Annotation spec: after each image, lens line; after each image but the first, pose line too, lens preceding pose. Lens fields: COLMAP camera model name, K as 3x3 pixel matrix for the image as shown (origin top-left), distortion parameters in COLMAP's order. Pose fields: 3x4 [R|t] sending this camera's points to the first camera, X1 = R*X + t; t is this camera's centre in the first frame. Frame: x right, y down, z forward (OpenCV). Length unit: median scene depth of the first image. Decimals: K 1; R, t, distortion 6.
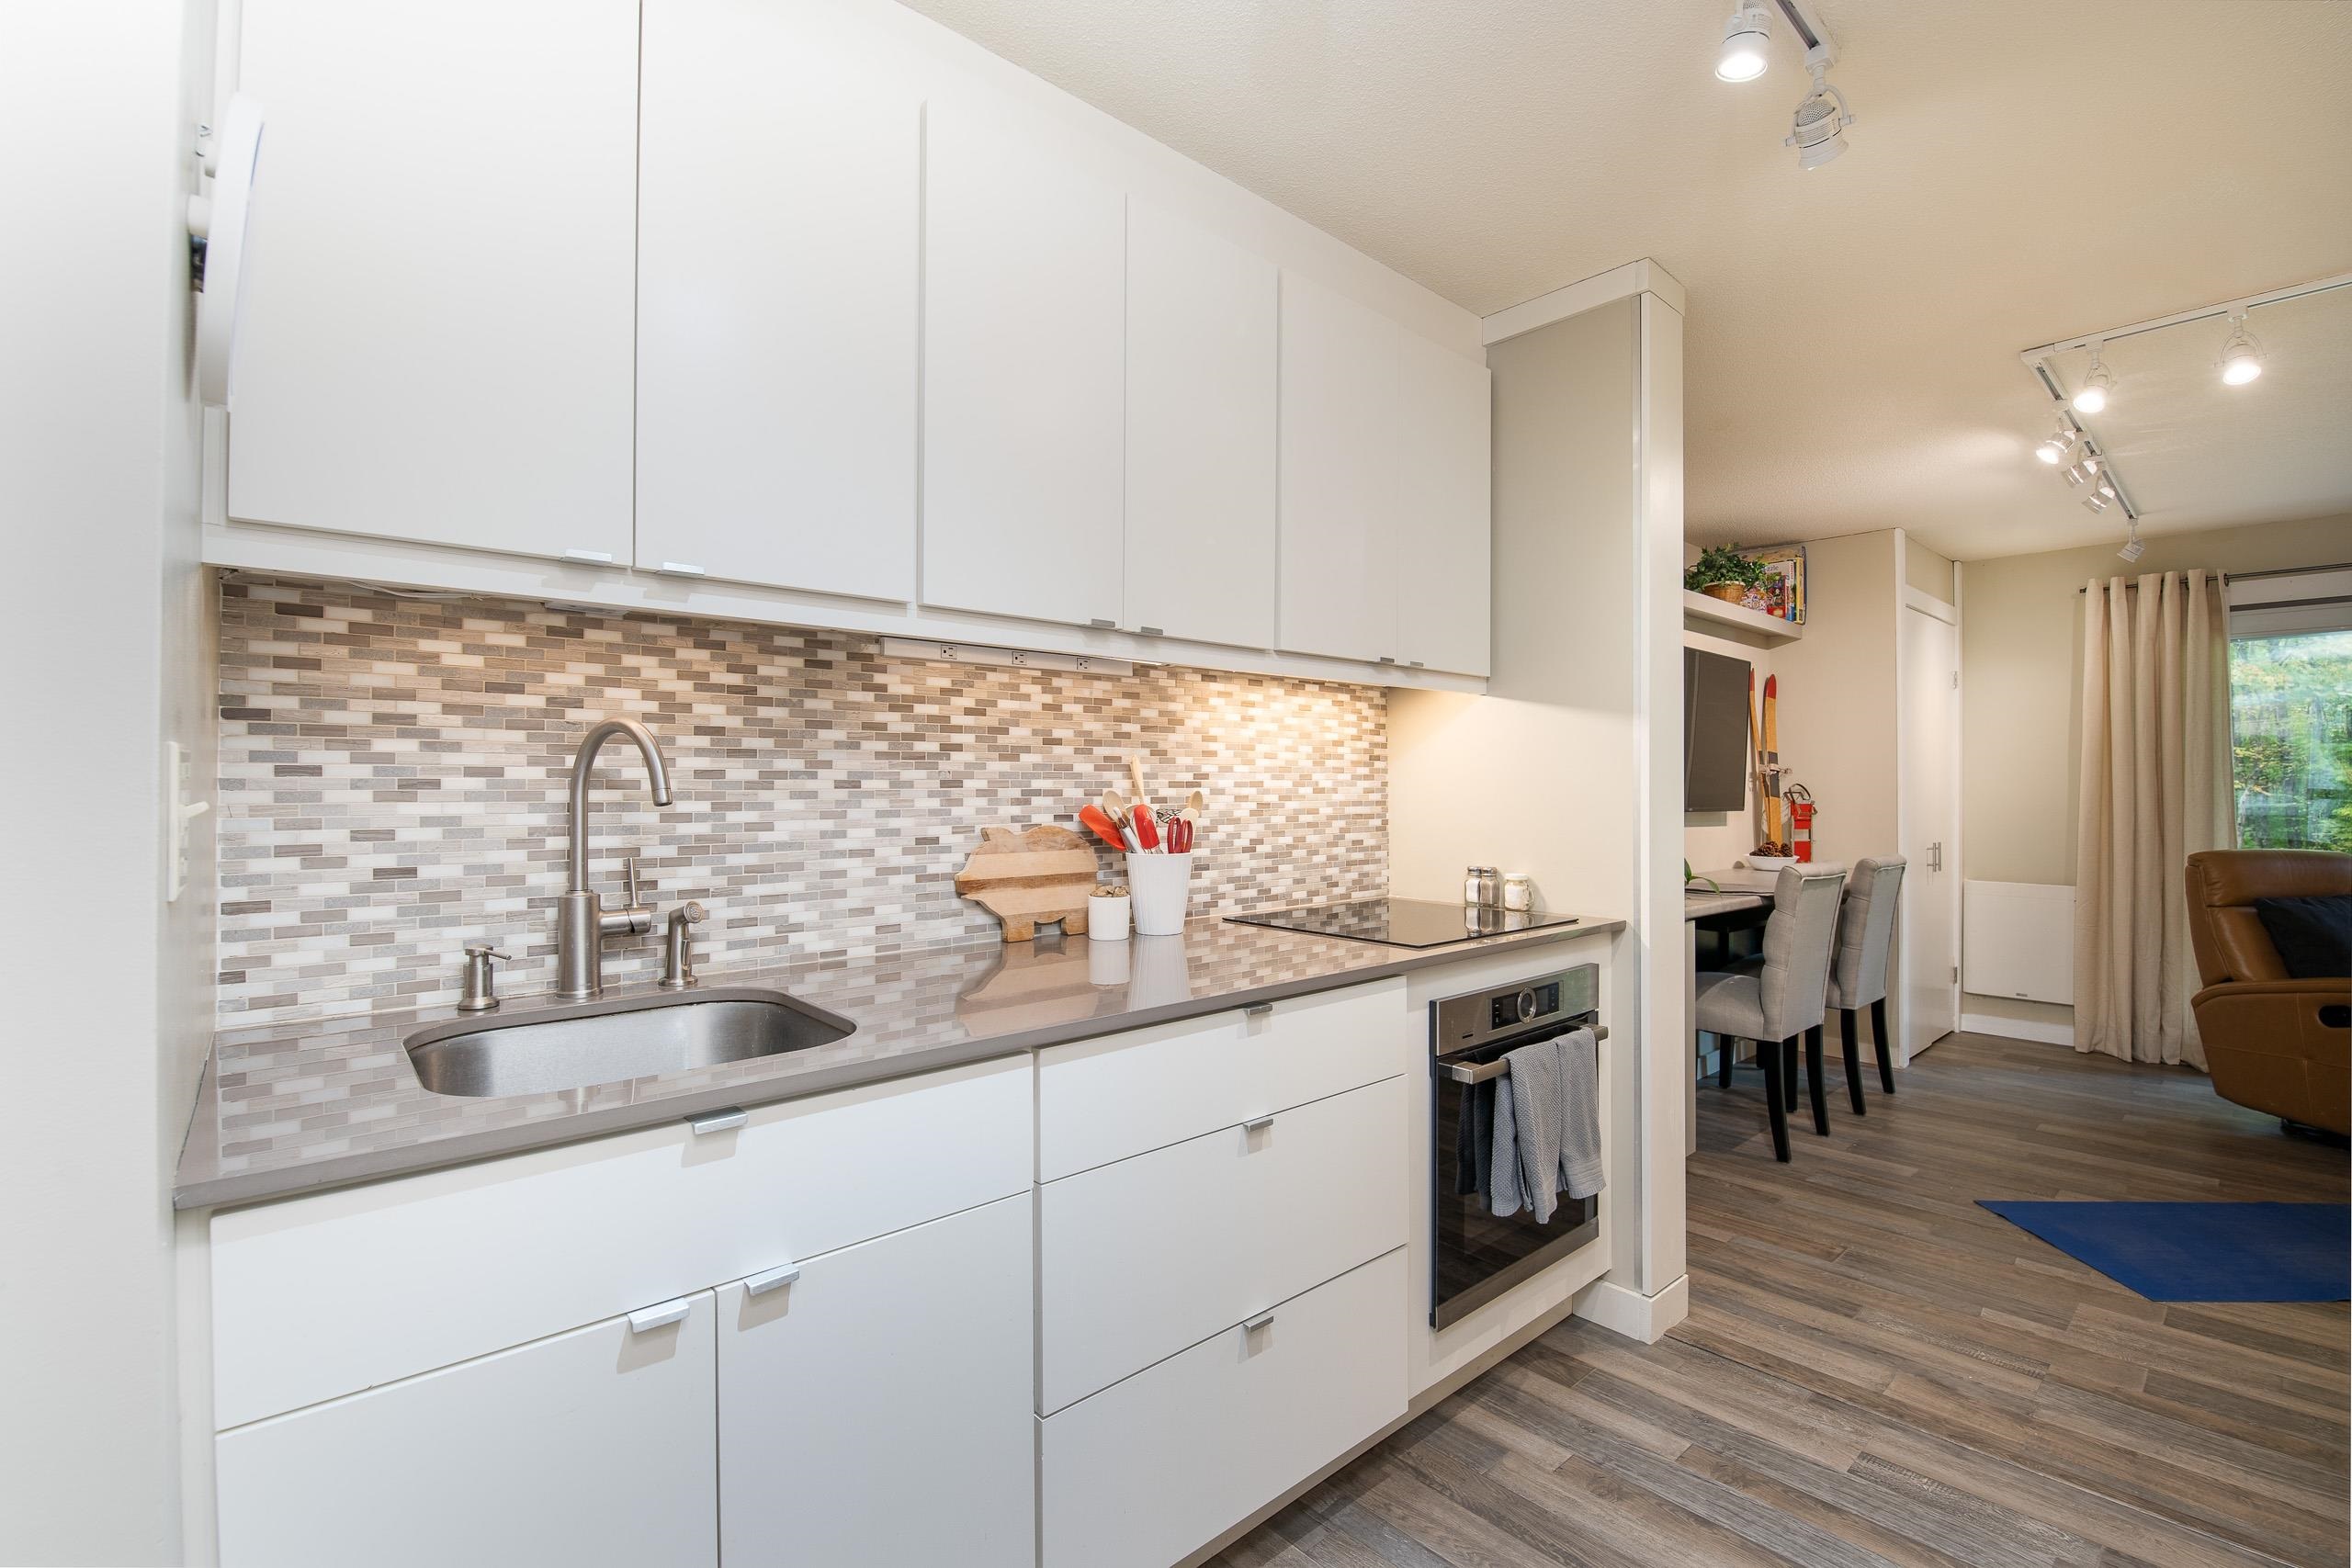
lens RADIAL K [[1047.5, 0, 1189.0], [0, 1047.5, 780.7], [0, 0, 1]] dist [-0.001755, -0.006717]
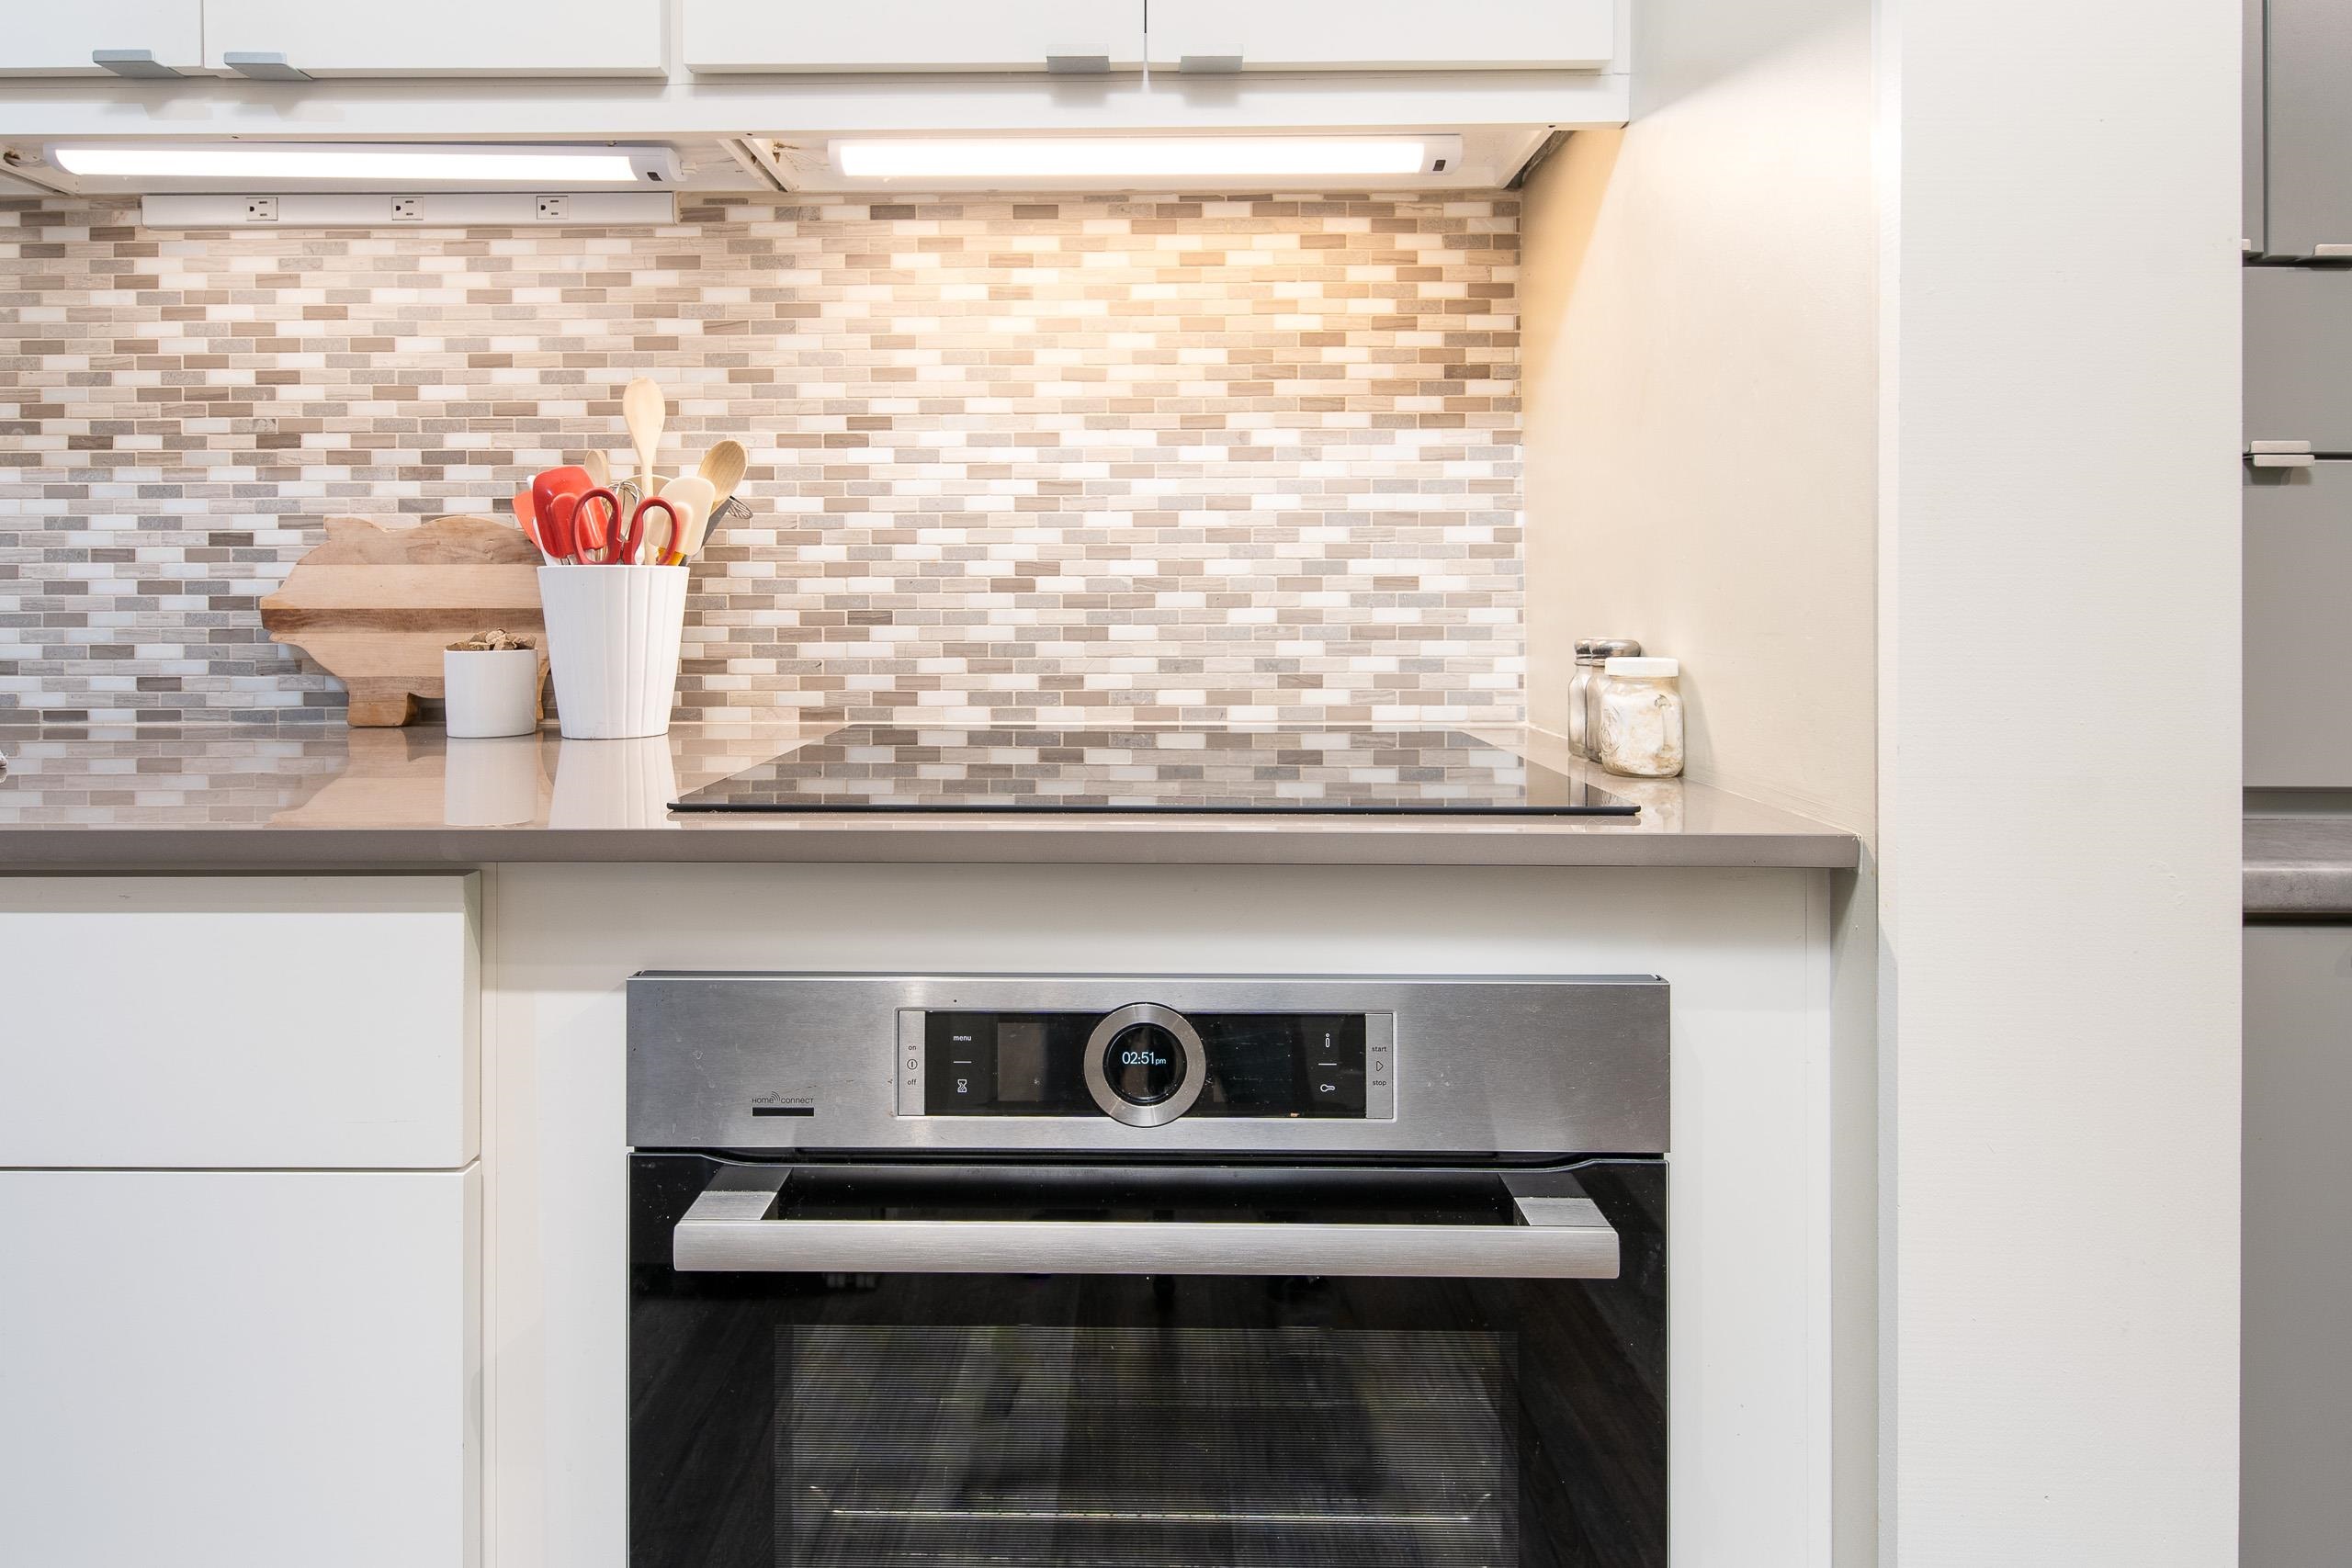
lens RADIAL K [[1369.5, 0, 1157.3], [0, 1369.5, 597.4], [0, 0, 1]] dist [0.018187, -0.009041]
pose [[0.732846, 0.002484, -0.680390, 0.529224], [0.004124, 0.999959, 0.008093, 0.069971], [0.680382, -0.008737, 0.732806, 0.644724]]
